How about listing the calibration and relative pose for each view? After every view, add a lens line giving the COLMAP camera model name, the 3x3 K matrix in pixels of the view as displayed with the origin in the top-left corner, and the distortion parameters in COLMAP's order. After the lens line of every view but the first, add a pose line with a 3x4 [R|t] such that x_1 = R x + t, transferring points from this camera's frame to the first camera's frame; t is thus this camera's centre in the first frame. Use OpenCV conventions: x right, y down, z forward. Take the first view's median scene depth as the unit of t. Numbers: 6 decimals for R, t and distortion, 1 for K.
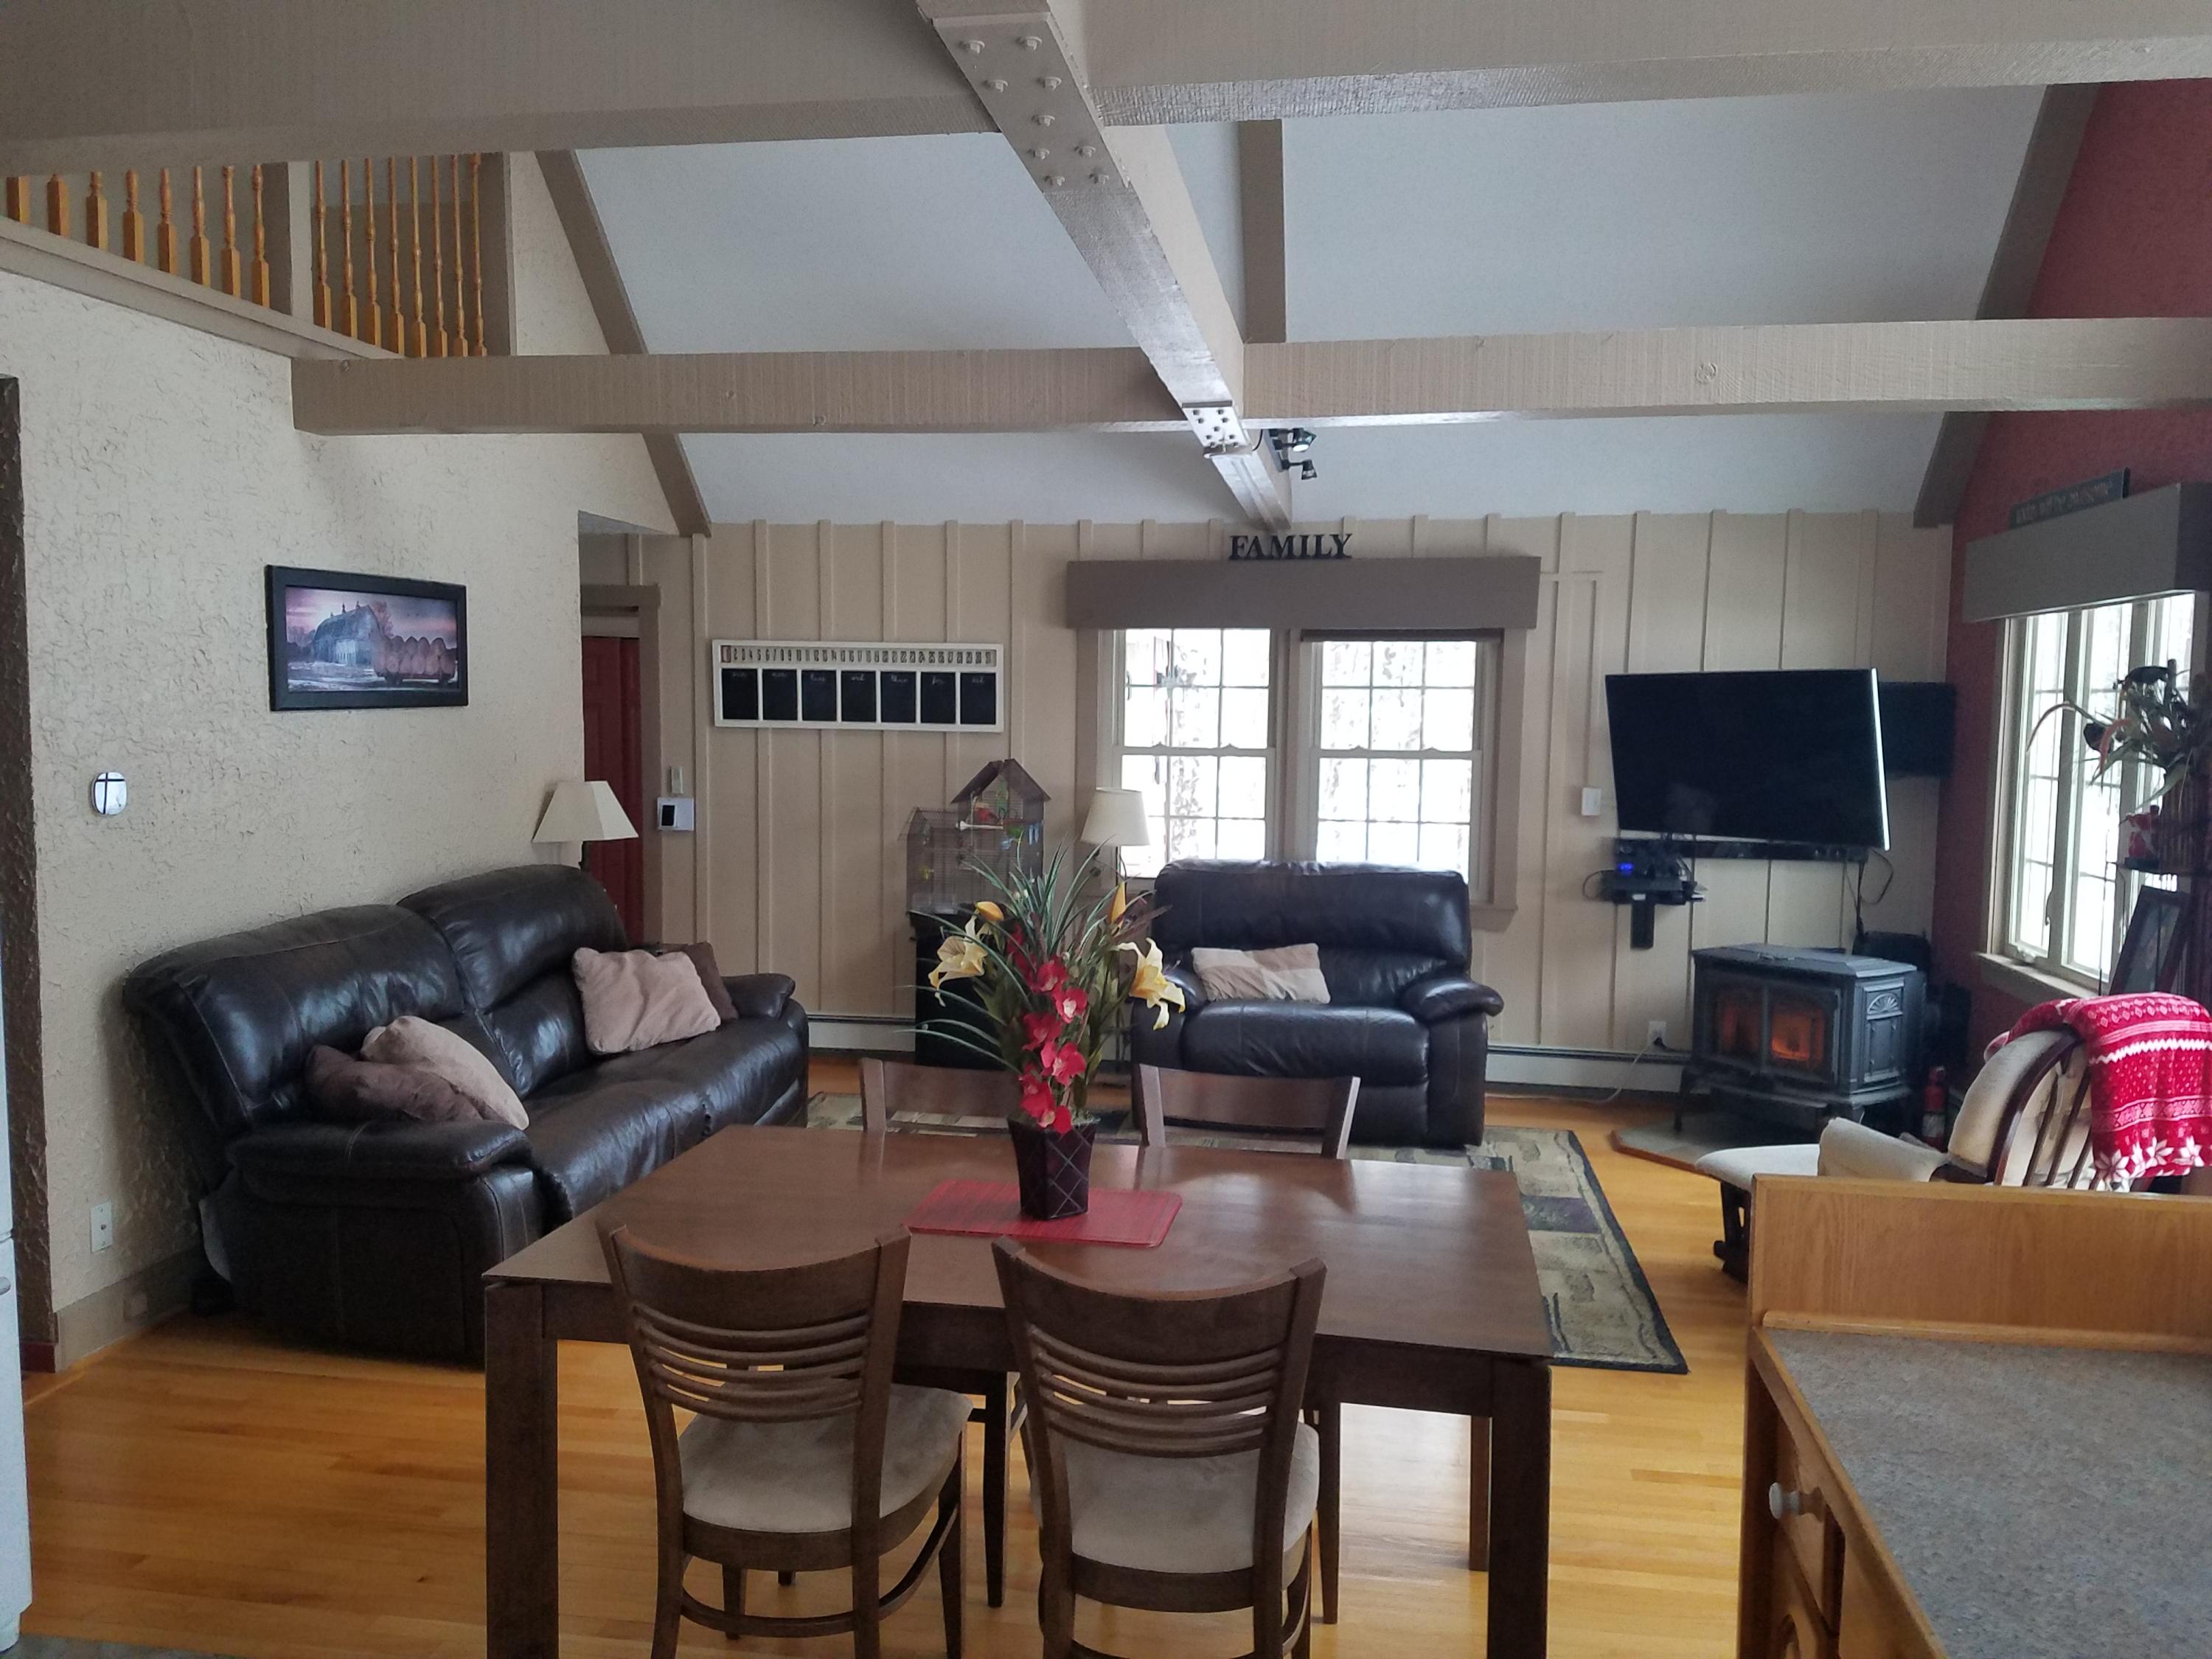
lens RADIAL K [[1648.8, 0, 1105.5], [0, 1648.8, 847.6], [0, 0, 1]] dist [0.224641, -0.380989]
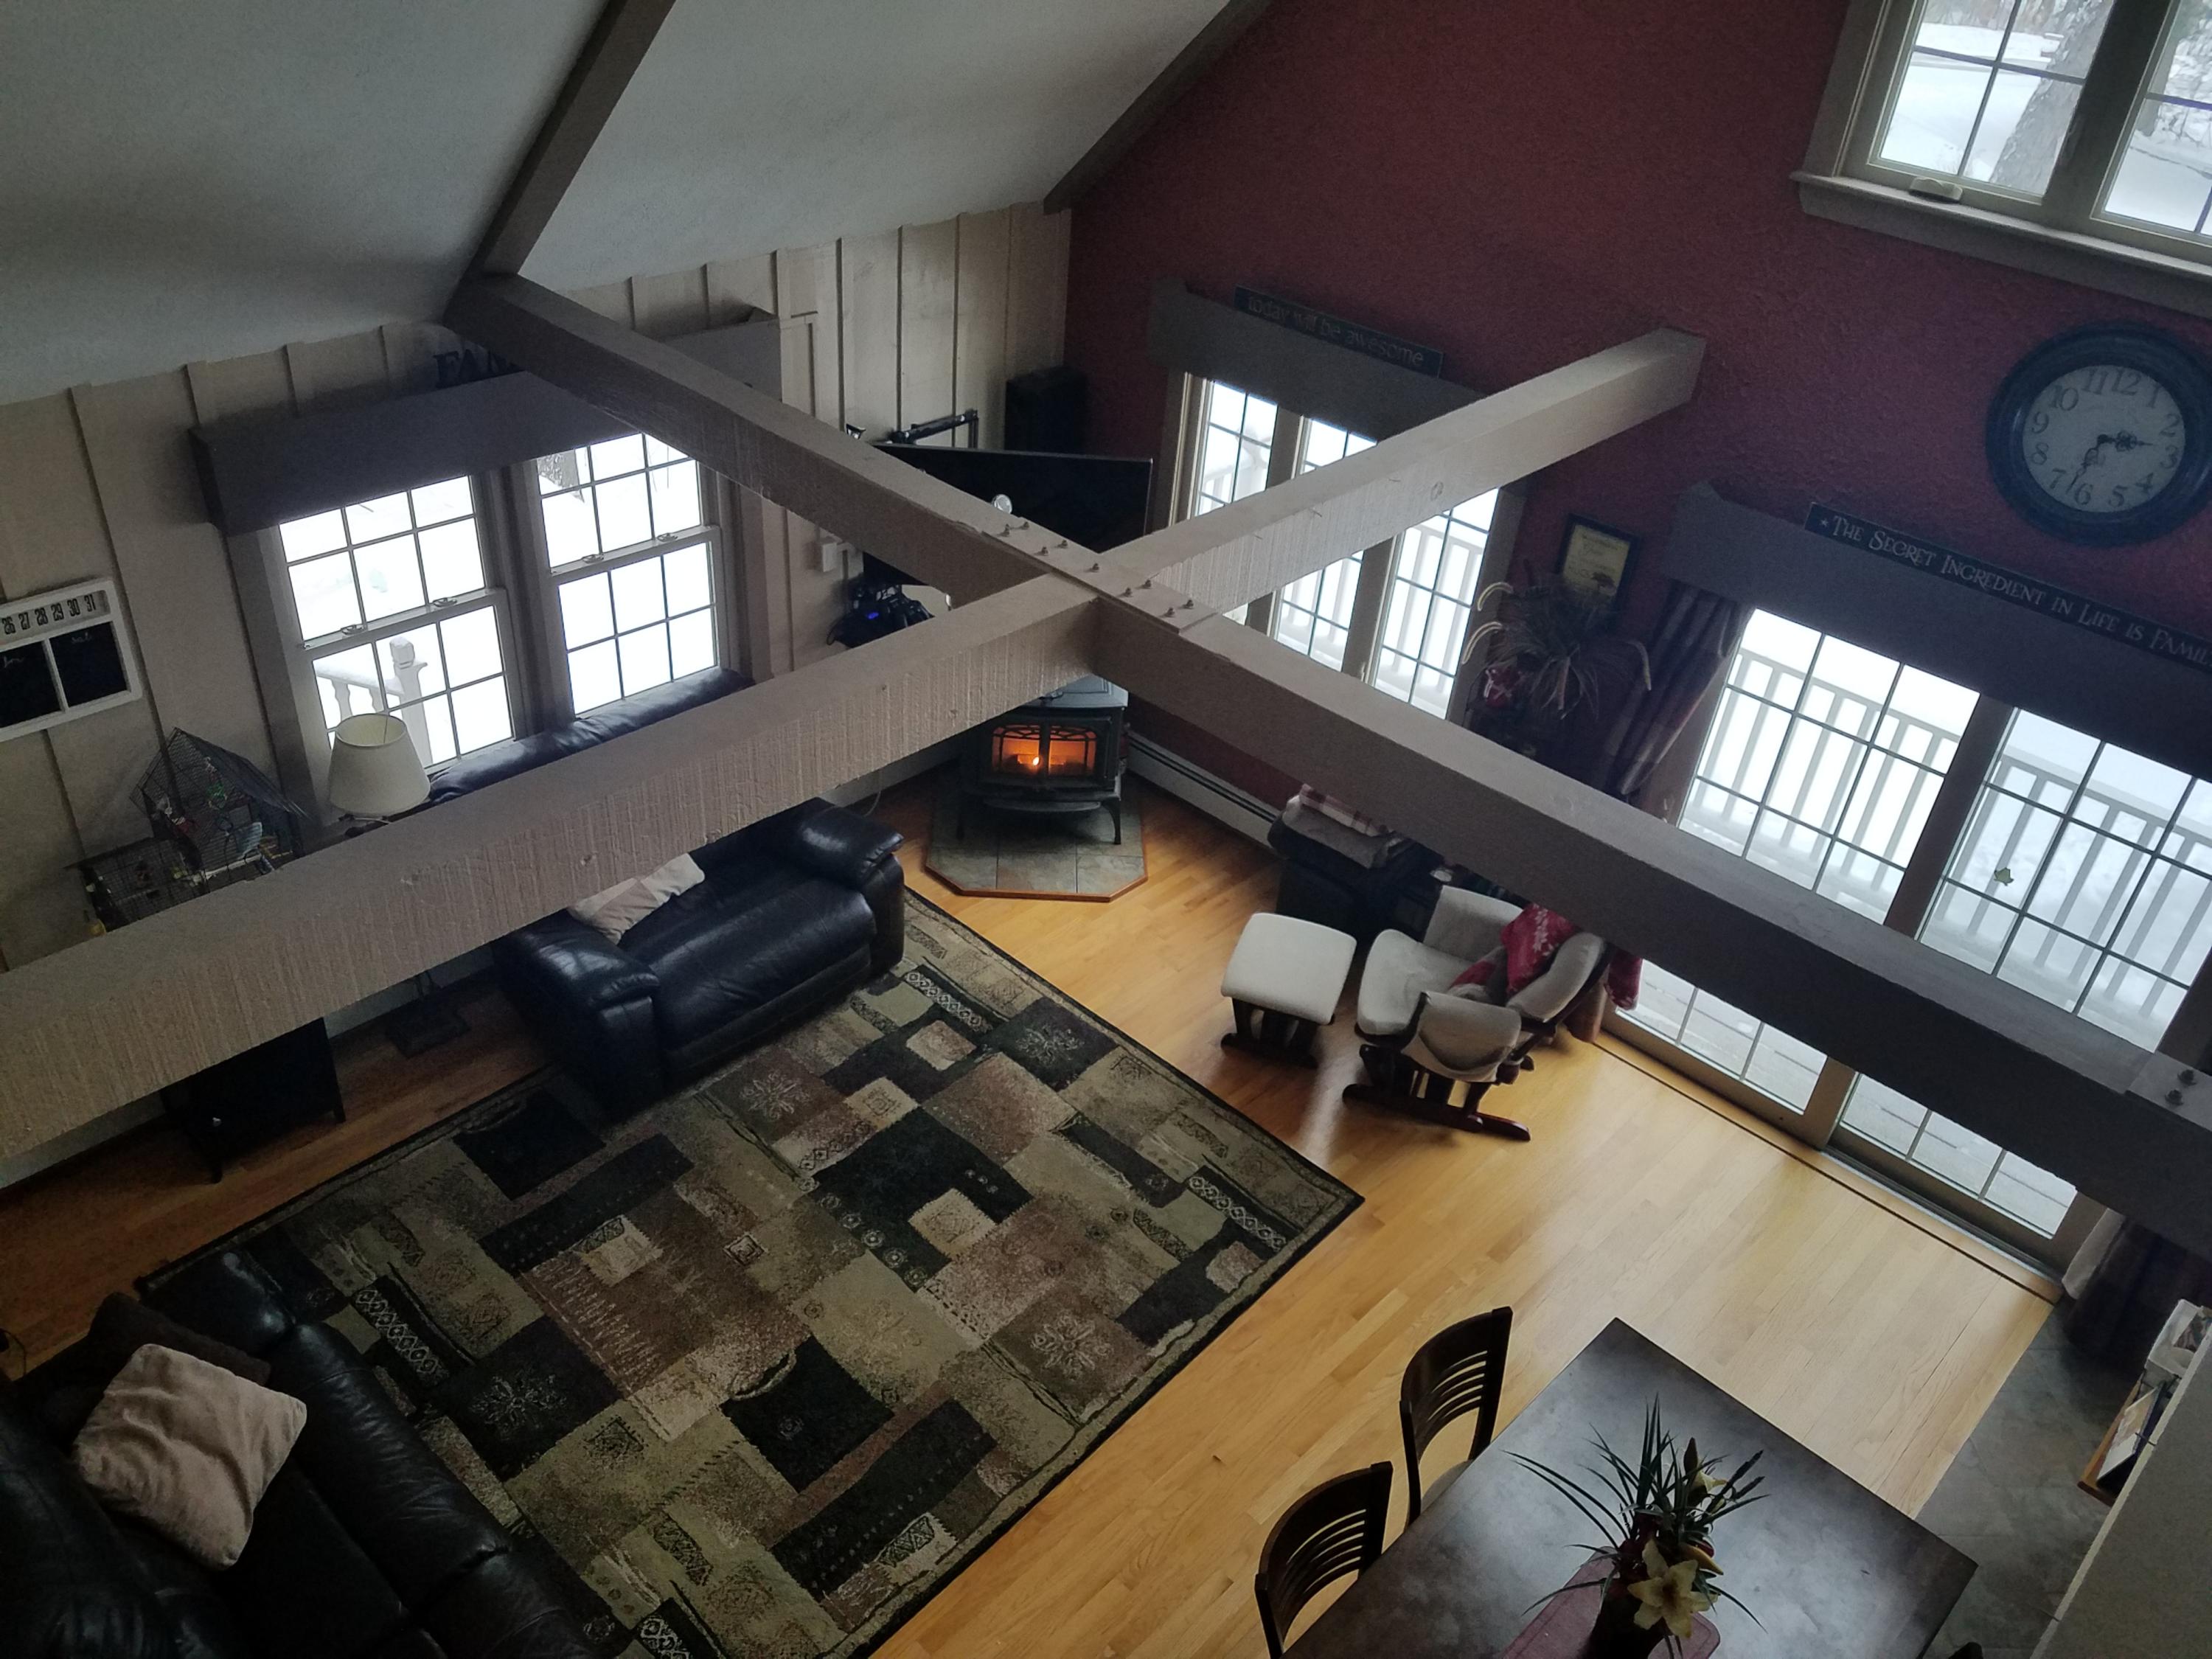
lens RADIAL K [[1648.8, 0, 1105.5], [0, 1648.8, 847.6], [0, 0, 1]] dist [0.224641, -0.380989]
pose [[0.577124, -0.441163, 0.687243, -0.336218], [0.013720, 0.846652, 0.531970, -0.378160], [-0.816541, -0.297584, 0.494676, 0.341119]]
